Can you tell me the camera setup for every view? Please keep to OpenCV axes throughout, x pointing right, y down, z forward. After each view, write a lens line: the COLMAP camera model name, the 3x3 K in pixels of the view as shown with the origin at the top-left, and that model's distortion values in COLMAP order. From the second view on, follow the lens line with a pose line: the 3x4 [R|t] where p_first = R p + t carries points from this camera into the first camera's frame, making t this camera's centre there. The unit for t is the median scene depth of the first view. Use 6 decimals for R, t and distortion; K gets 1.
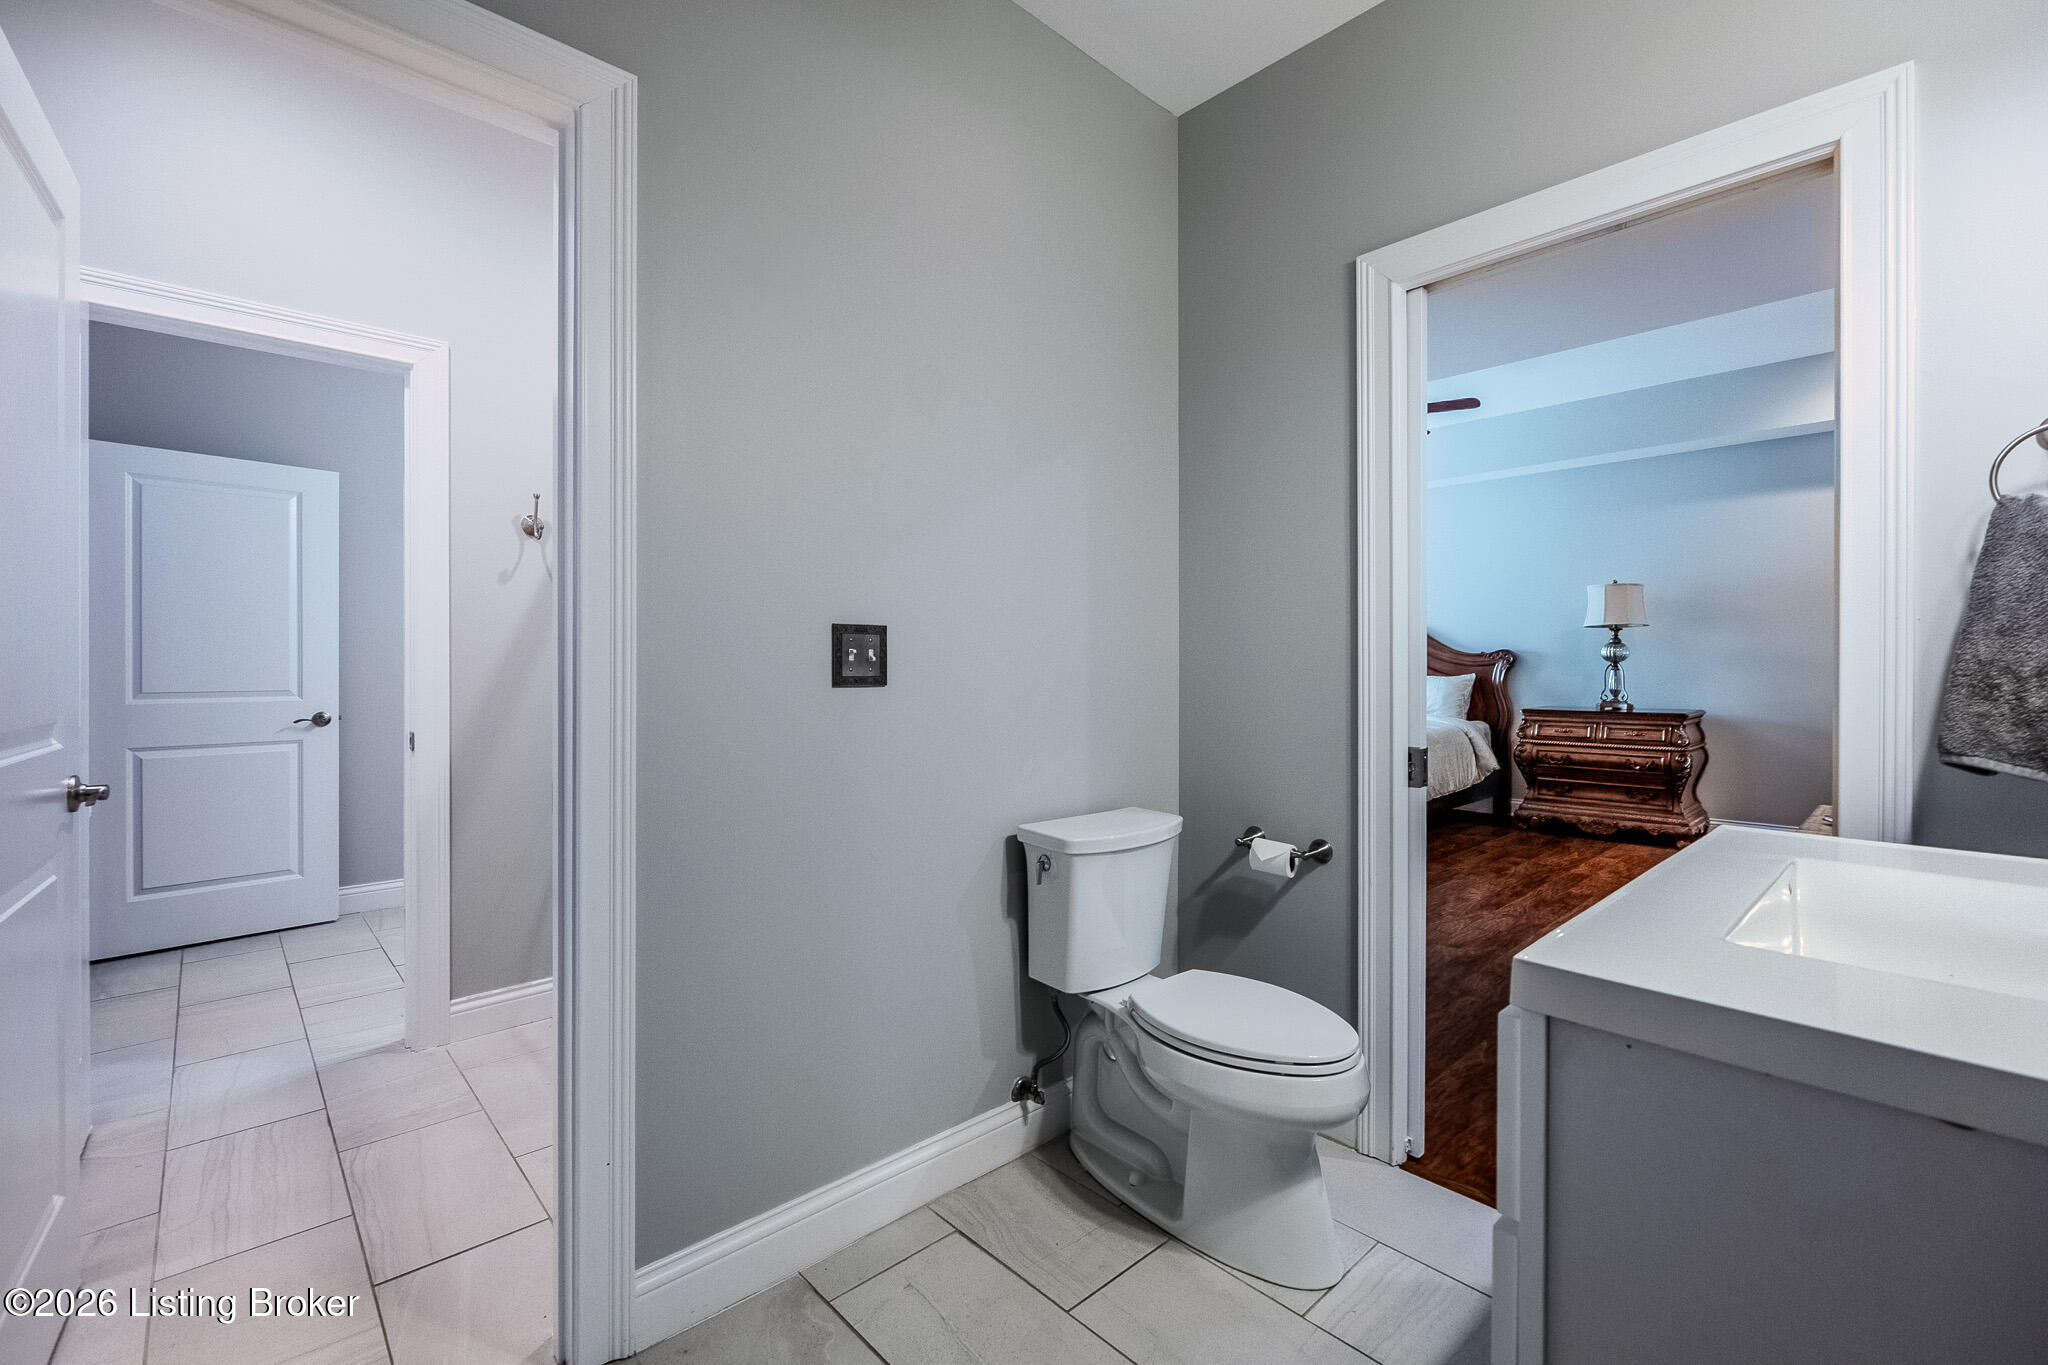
lens RADIAL K [[865.5, 0, 1033.2], [0, 865.5, 673.4], [0, 0, 1]] dist [-0.009365, 0.001262]
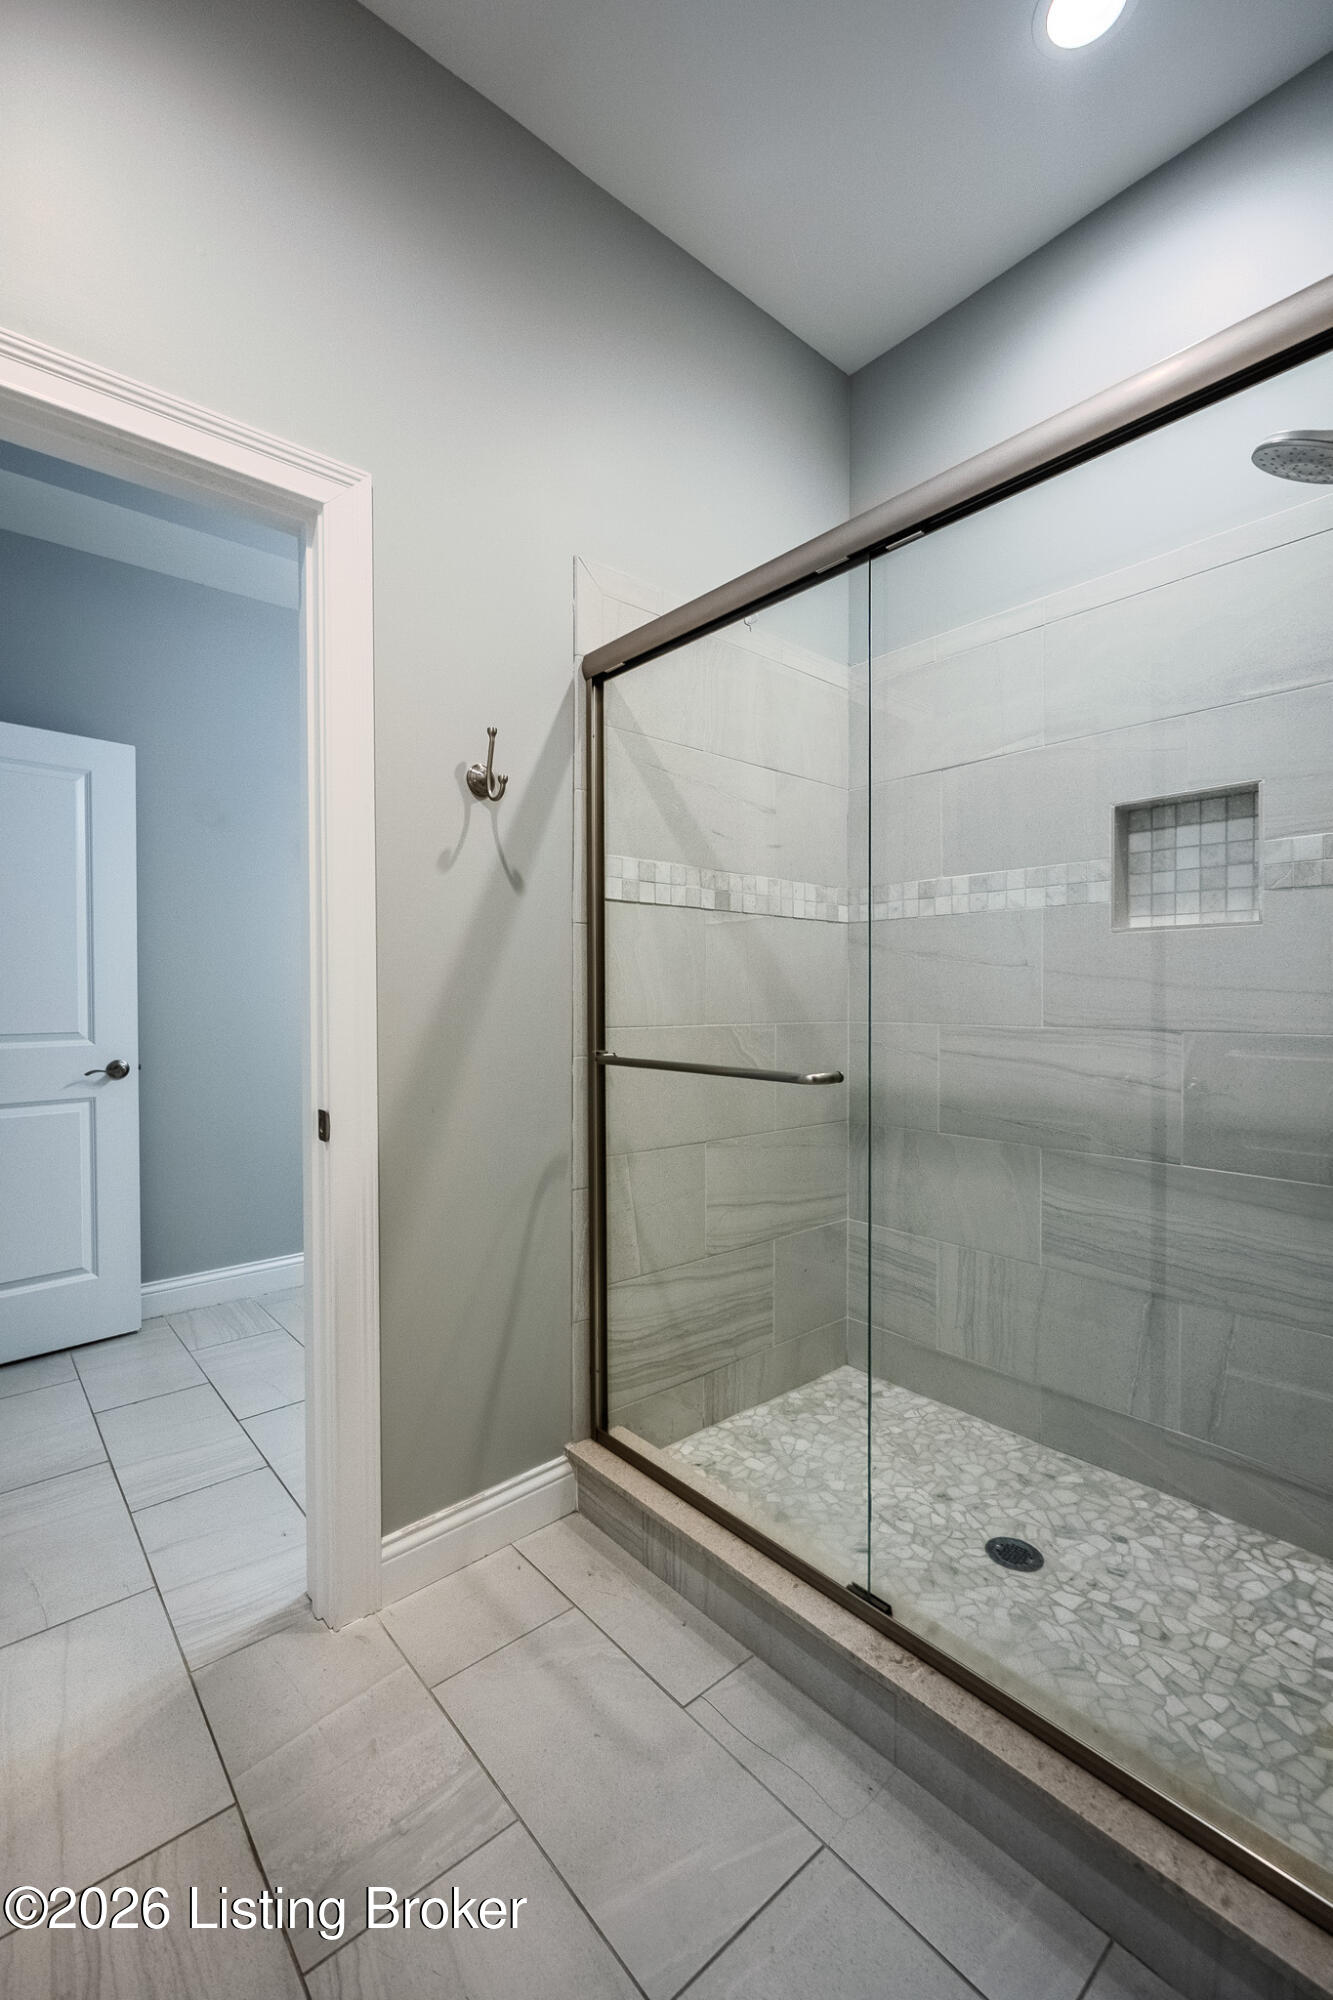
lens RADIAL K [[845.2, 0, 663.9], [0, 845.2, 1003.4], [0, 0, 1]] dist [-0.009365, 0.001262]
pose [[0.998508, -0.006670, -0.054190, -0.341803], [0.007044, 0.999953, 0.006707, -0.007705], [0.054142, -0.007079, 0.998508, 0.317514]]
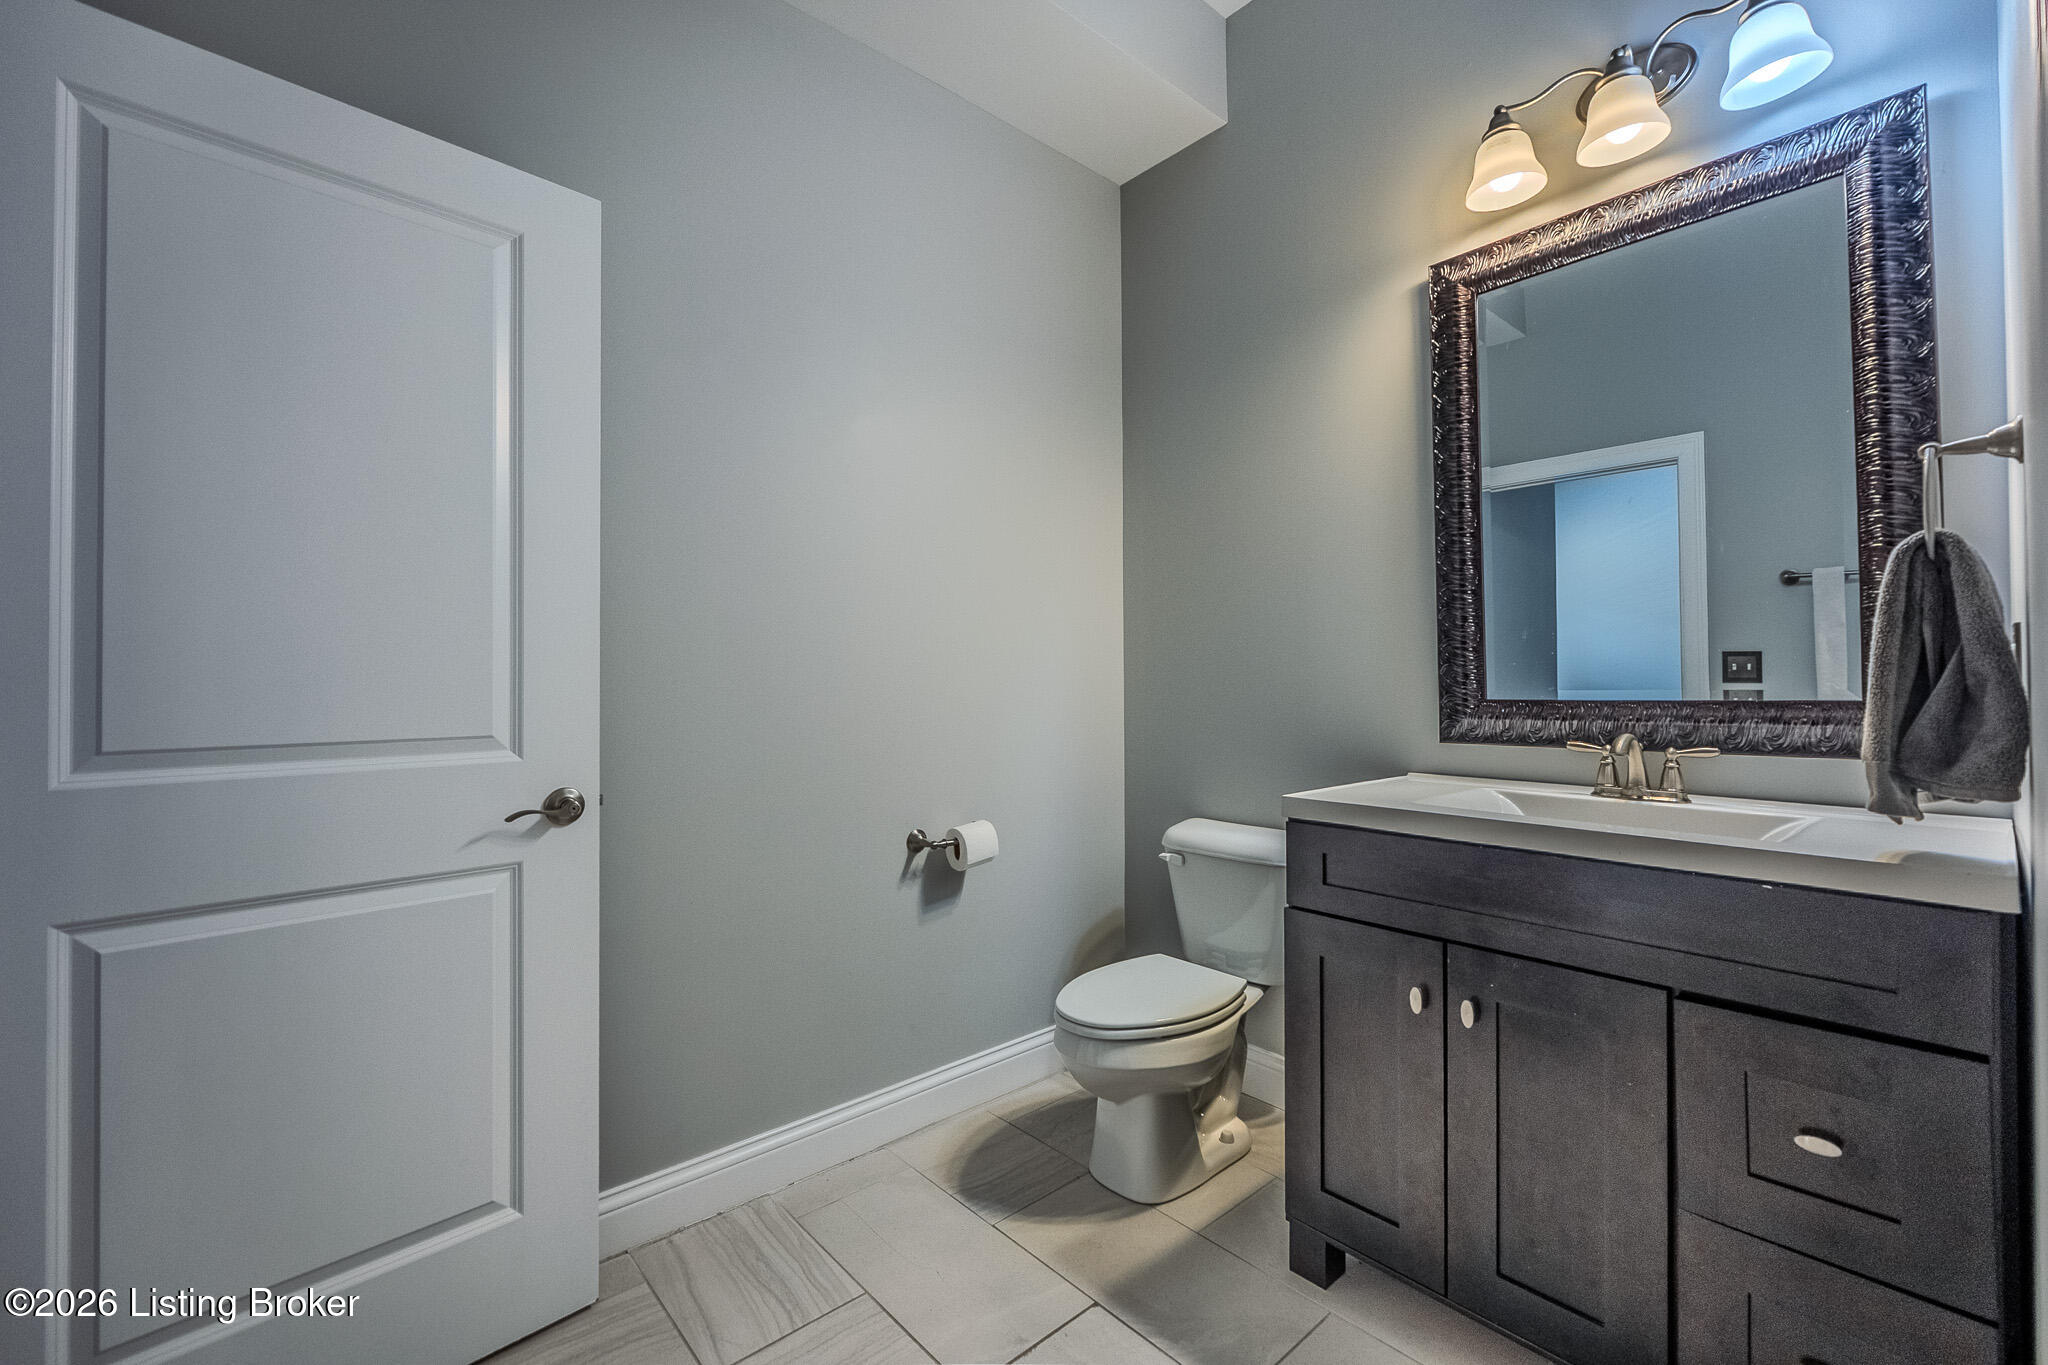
lens RADIAL K [[865.5, 0, 1032.7], [0, 865.5, 673.8], [0, 0, 1]] dist [-0.009365, 0.001262]
pose [[0.998591, -0.007879, -0.052473, -0.665285], [0.006997, 0.999831, -0.016976, 0.000281], [0.052598, 0.016585, 0.998478, 0.691433]]
